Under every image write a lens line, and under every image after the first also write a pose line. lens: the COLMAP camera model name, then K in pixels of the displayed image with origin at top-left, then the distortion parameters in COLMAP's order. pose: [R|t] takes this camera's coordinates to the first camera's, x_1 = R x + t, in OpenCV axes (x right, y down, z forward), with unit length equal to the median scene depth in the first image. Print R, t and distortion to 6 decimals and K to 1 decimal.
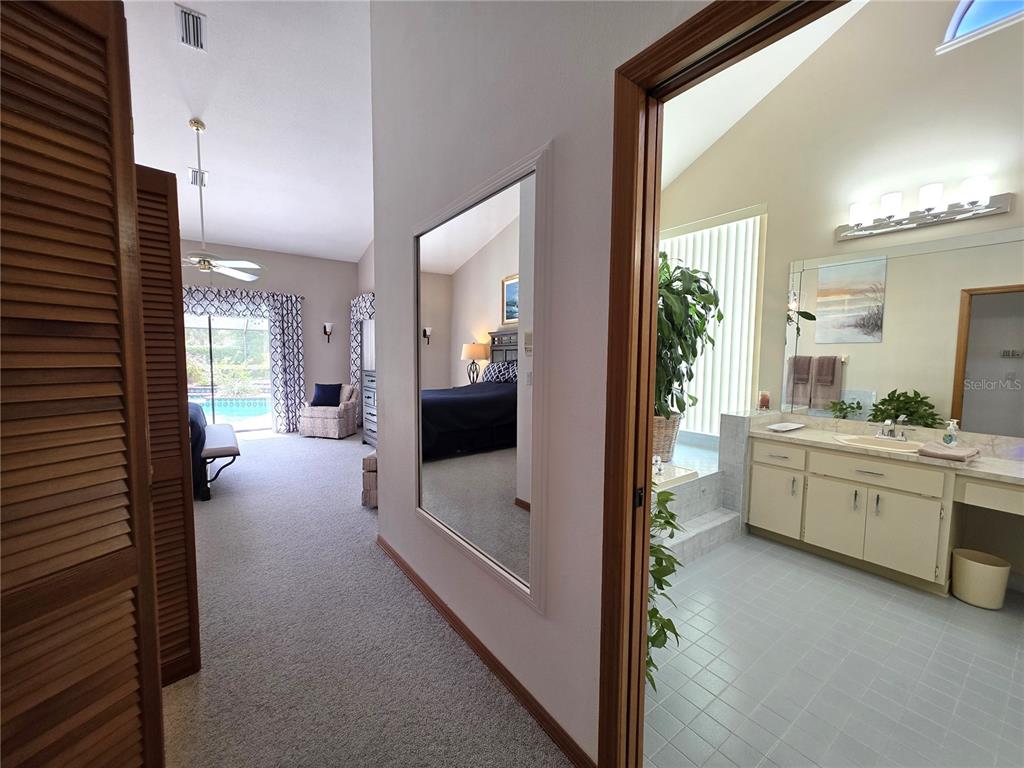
lens RADIAL K [[406.4, 0, 505.2], [0, 406.4, 385.7], [0, 0, 1]] dist [-0.003083, 0.000045]
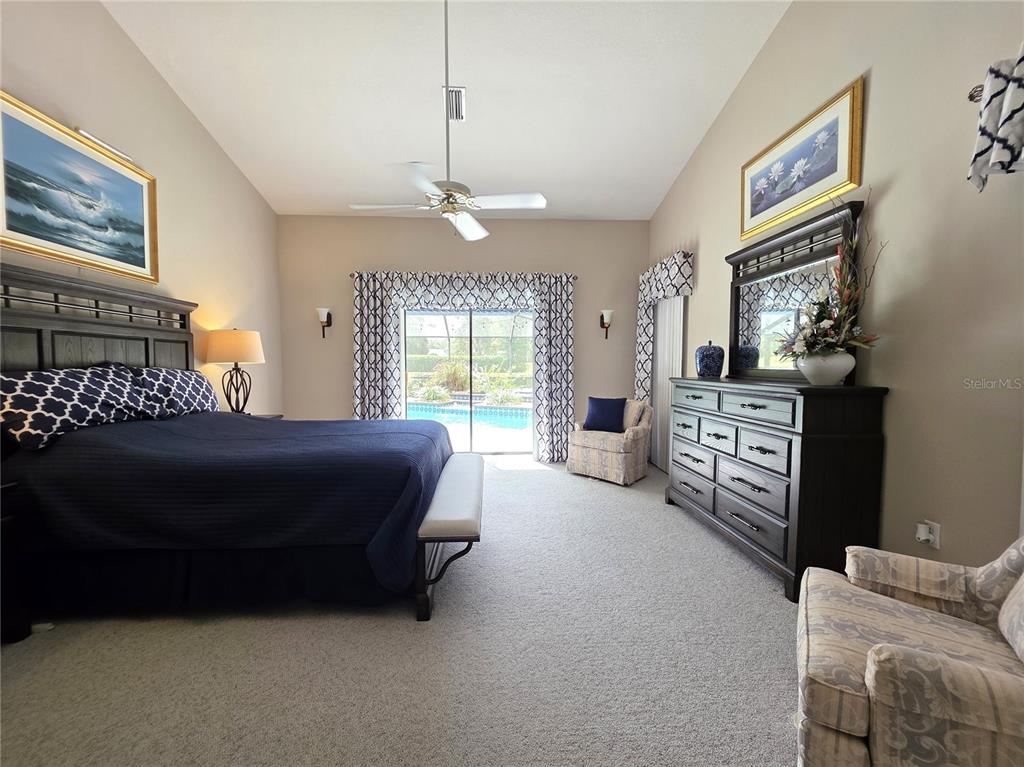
lens RADIAL K [[406.4, 0, 509.1], [0, 406.4, 384.6], [0, 0, 1]] dist [-0.003083, 0.000045]
pose [[0.837590, 0.016160, -0.546061, -0.208530], [-0.030866, 0.999366, -0.017770, -0.009850], [0.545427, 0.031739, 0.837557, 0.352225]]
